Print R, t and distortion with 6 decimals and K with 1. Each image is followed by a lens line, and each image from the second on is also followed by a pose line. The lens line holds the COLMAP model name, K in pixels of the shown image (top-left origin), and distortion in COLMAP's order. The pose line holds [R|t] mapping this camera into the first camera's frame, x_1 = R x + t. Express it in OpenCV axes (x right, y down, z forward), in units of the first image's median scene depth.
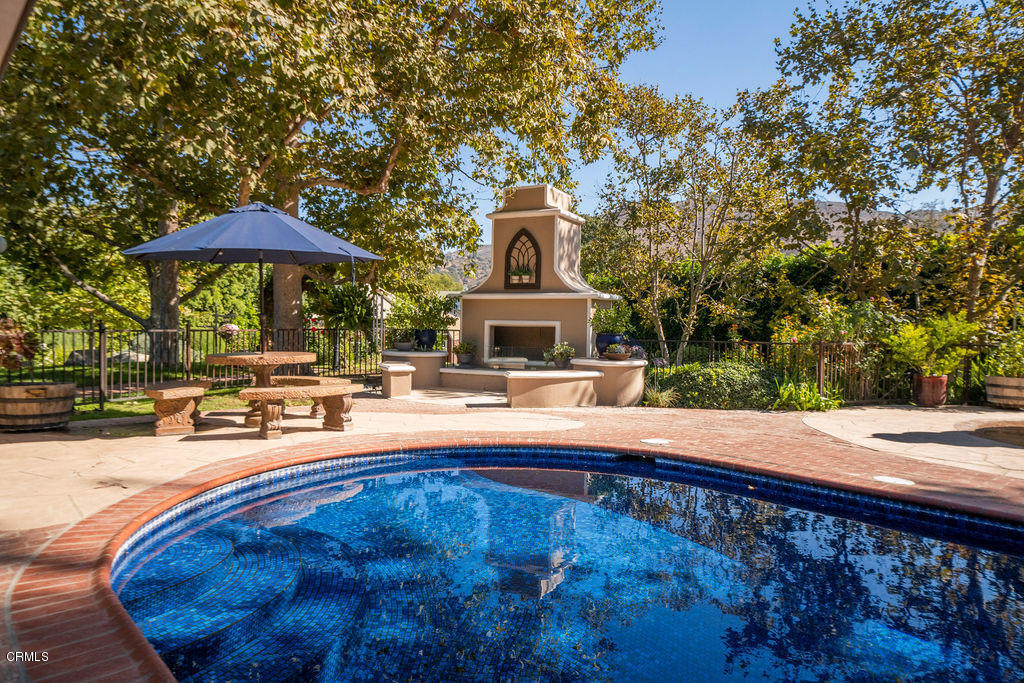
lens RADIAL K [[661.4, 0, 509.2], [0, 661.4, 365.2], [0, 0, 1]] dist [0.031612, -0.001094]
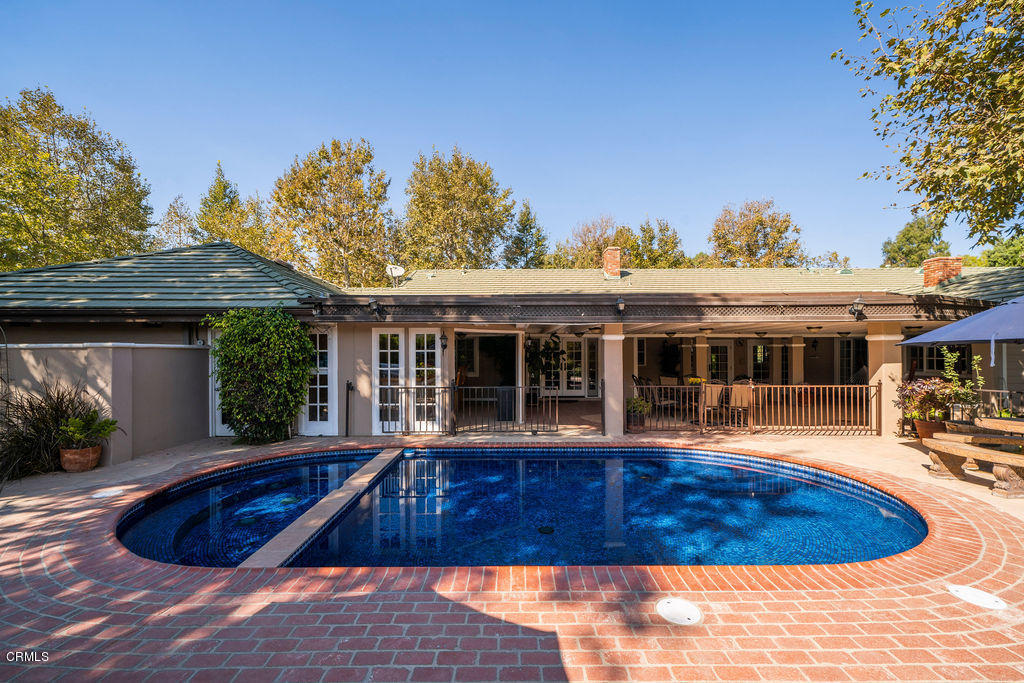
lens RADIAL K [[438.6, 0, 512.1], [0, 438.6, 354.1], [0, 0, 1]] dist [-0.000125, 0.000082]
pose [[-0.664578, -0.013082, -0.747104, 0.582331], [-0.064397, 0.997129, 0.039823, -0.077151], [0.744439, 0.074577, -0.663513, 0.627140]]
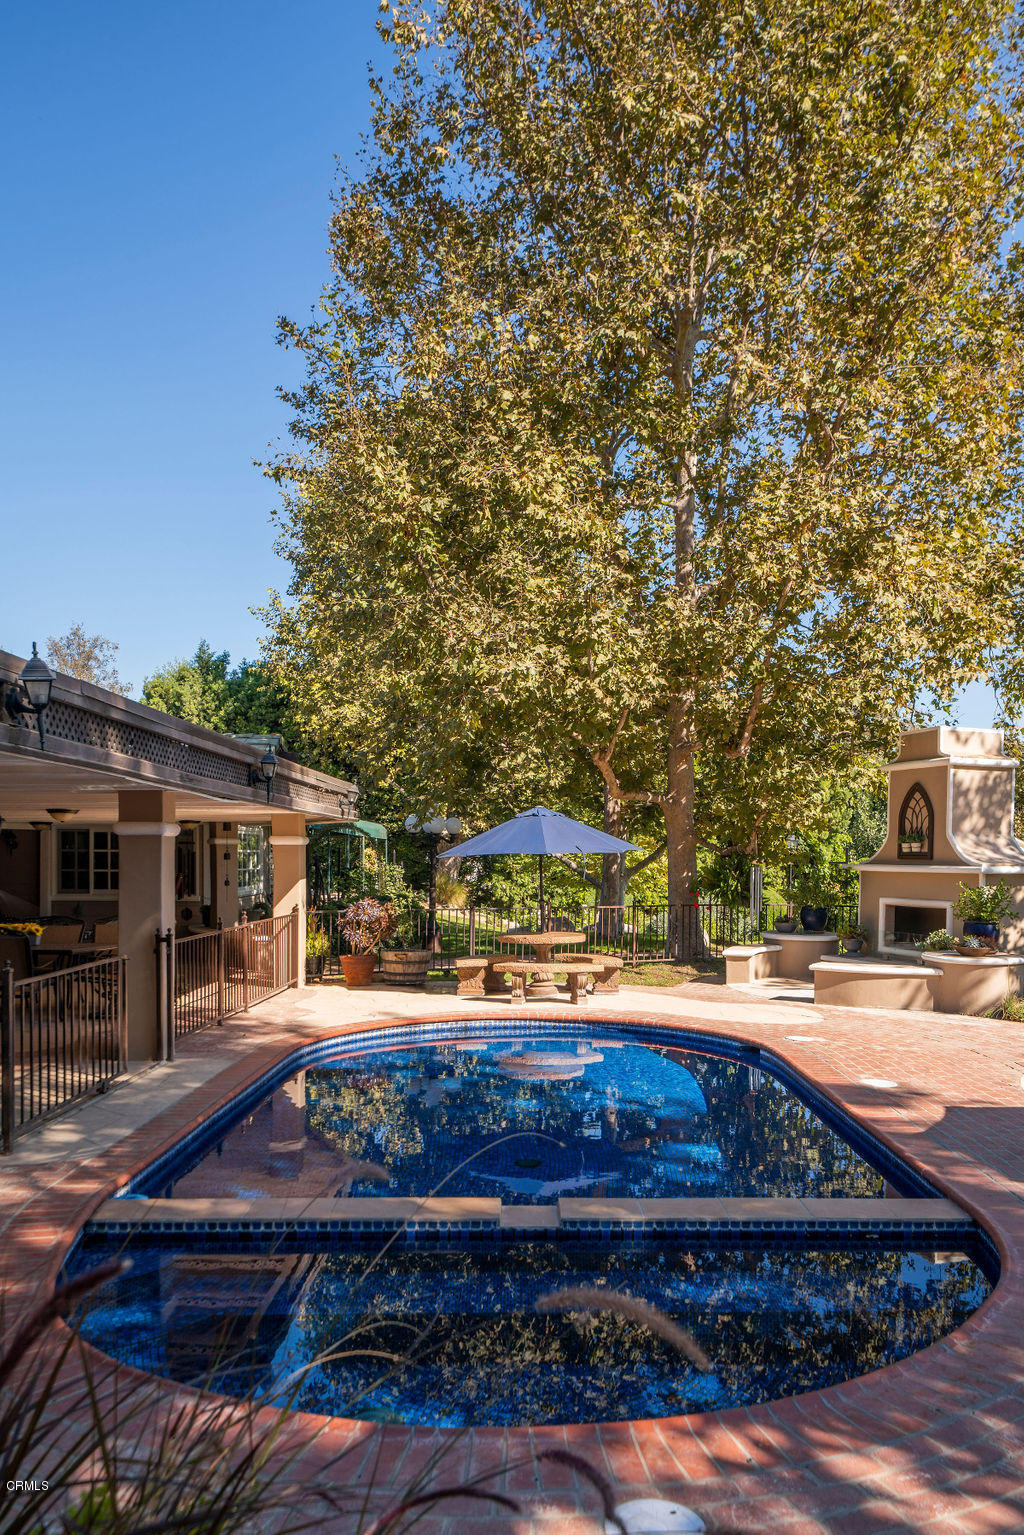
lens RADIAL K [[1087.5, 0, 512.0], [0, 1087.5, 767.5], [0, 0, 1]] dist [0.000475, -0.000257]
pose [[0.727556, -0.070307, -0.682436, 0.696828], [-0.040956, 0.988510, -0.145504, -0.018827], [0.684825, 0.133812, 0.716316, -0.334597]]
